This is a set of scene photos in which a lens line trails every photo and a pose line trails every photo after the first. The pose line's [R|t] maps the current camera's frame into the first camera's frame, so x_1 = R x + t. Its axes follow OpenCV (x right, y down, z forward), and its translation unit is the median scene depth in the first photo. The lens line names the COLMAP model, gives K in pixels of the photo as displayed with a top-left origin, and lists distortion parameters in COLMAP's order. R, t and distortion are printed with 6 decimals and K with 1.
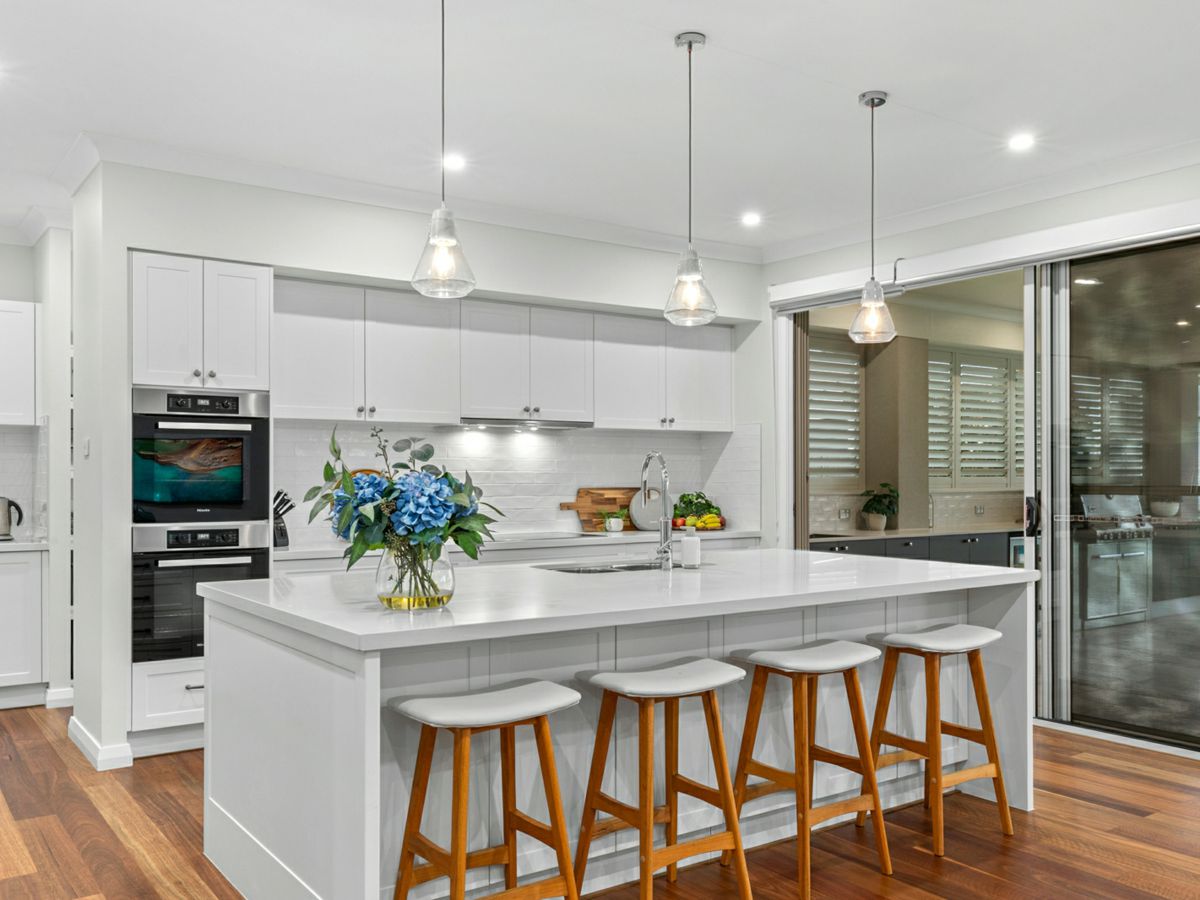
lens RADIAL K [[1031.5, 0, 603.4], [0, 1031.5, 474.9], [0, 0, 1]] dist [0.001605, 0.005782]
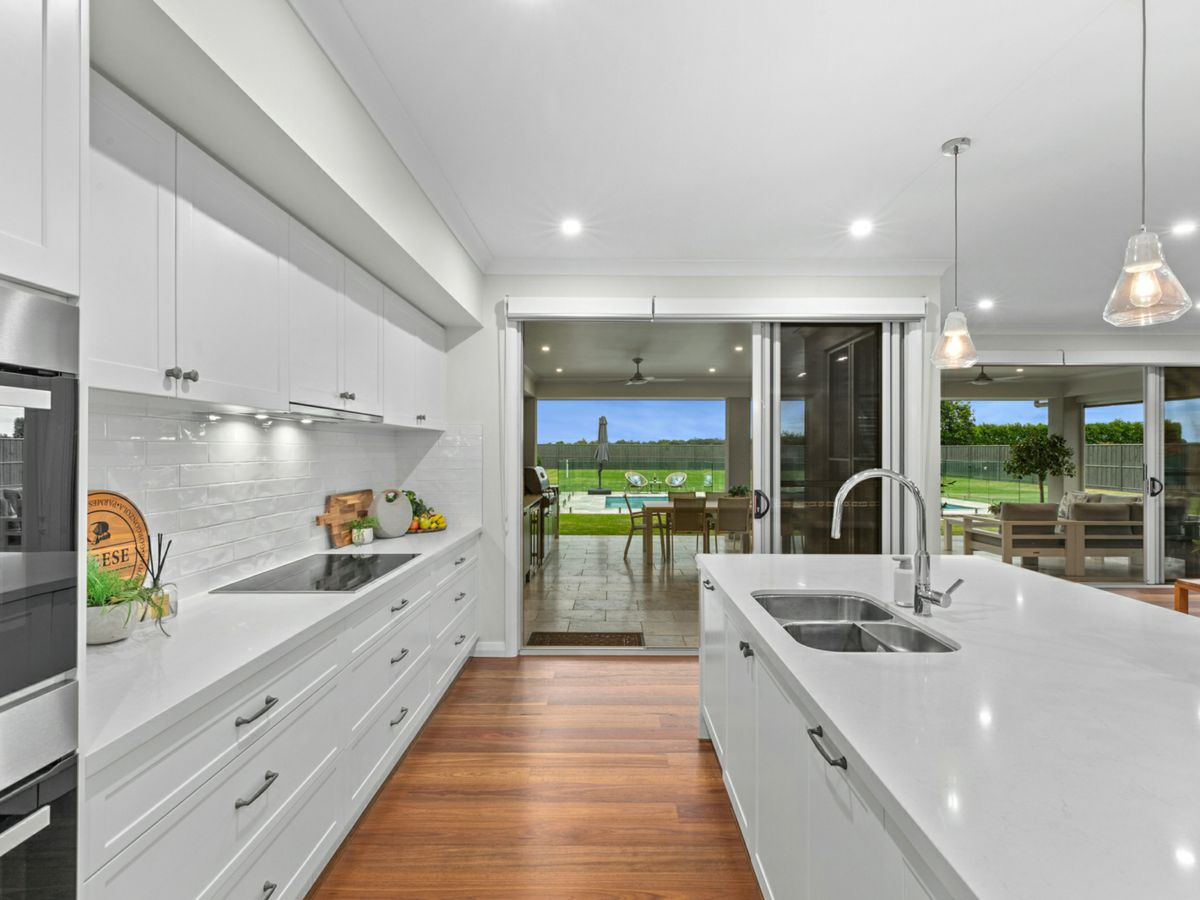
lens RADIAL K [[610.7, 0, 605.1], [0, 610.7, 448.4], [0, 0, 1]] dist [0.002535, -0.000229]
pose [[0.586613, 0.006260, 0.809843, -0.351841], [-0.001887, 0.999978, -0.006363, -0.026755], [-0.809865, 0.002204, 0.586612, 0.668232]]
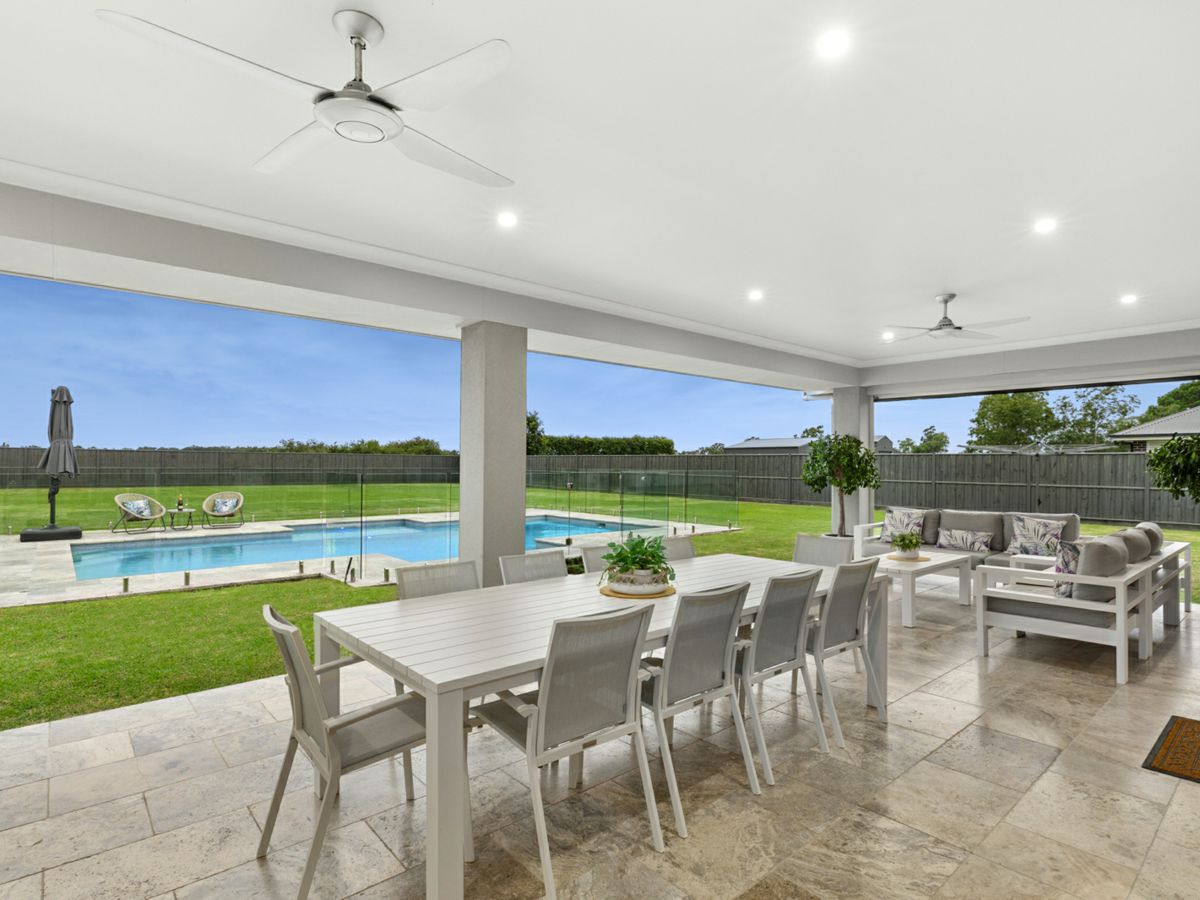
lens RADIAL K [[627.5, 0, 602.5], [0, 627.5, 457.1], [0, 0, 1]] dist [0.003580, -0.000009]
pose [[-0.097366, 0.012333, 0.995172, 0.609370], [-0.004771, 0.999906, -0.012858, -0.005987], [-0.995237, -0.006000, -0.097298, 1.431672]]
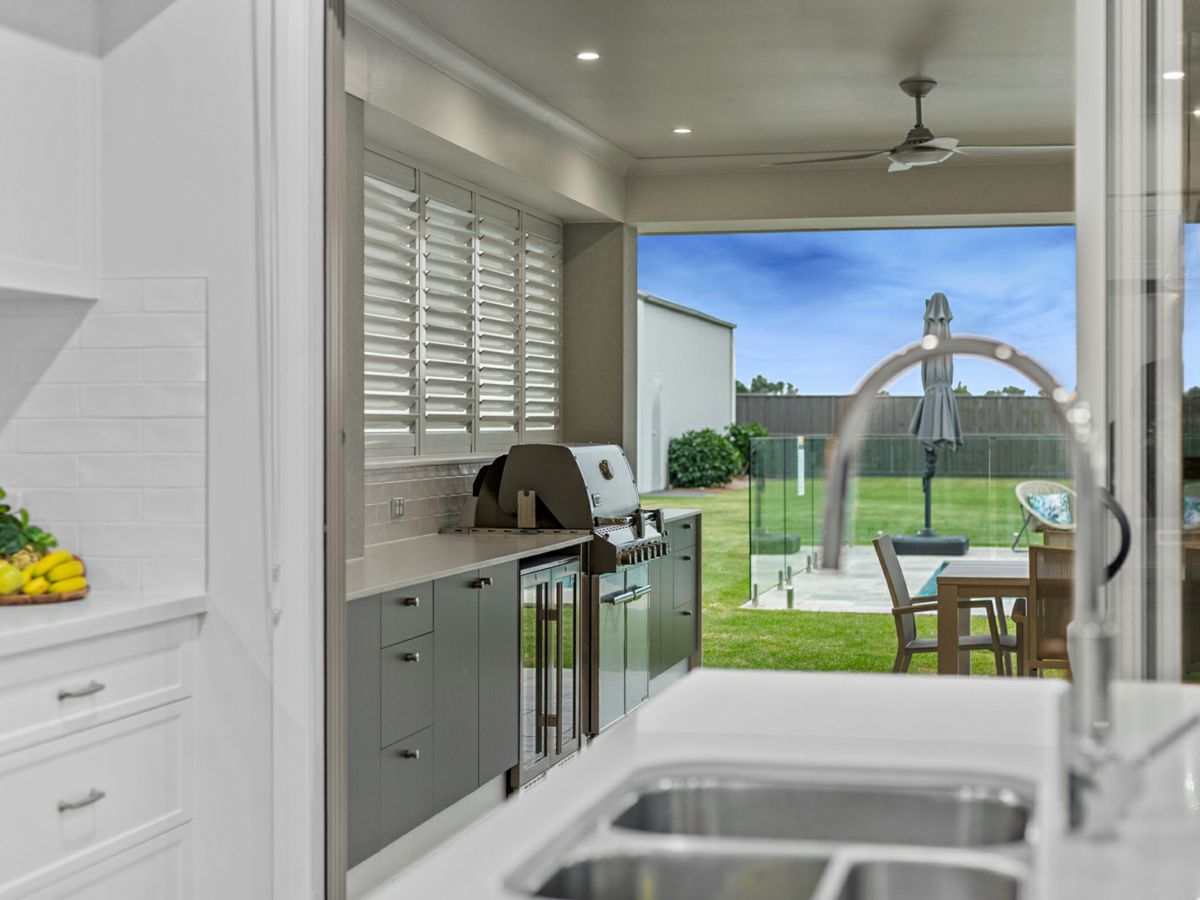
lens RADIAL K [[2008.1, 0, 600.0], [0, 2008.1, 450.0], [0, 0, 1]] dist [0.008548, 0.025878]
pose [[0.745336, -0.007512, 0.666647, -0.240386], [-0.000248, 0.999933, 0.011544, -0.001141], [-0.666689, -0.008770, 0.745284, 0.527876]]
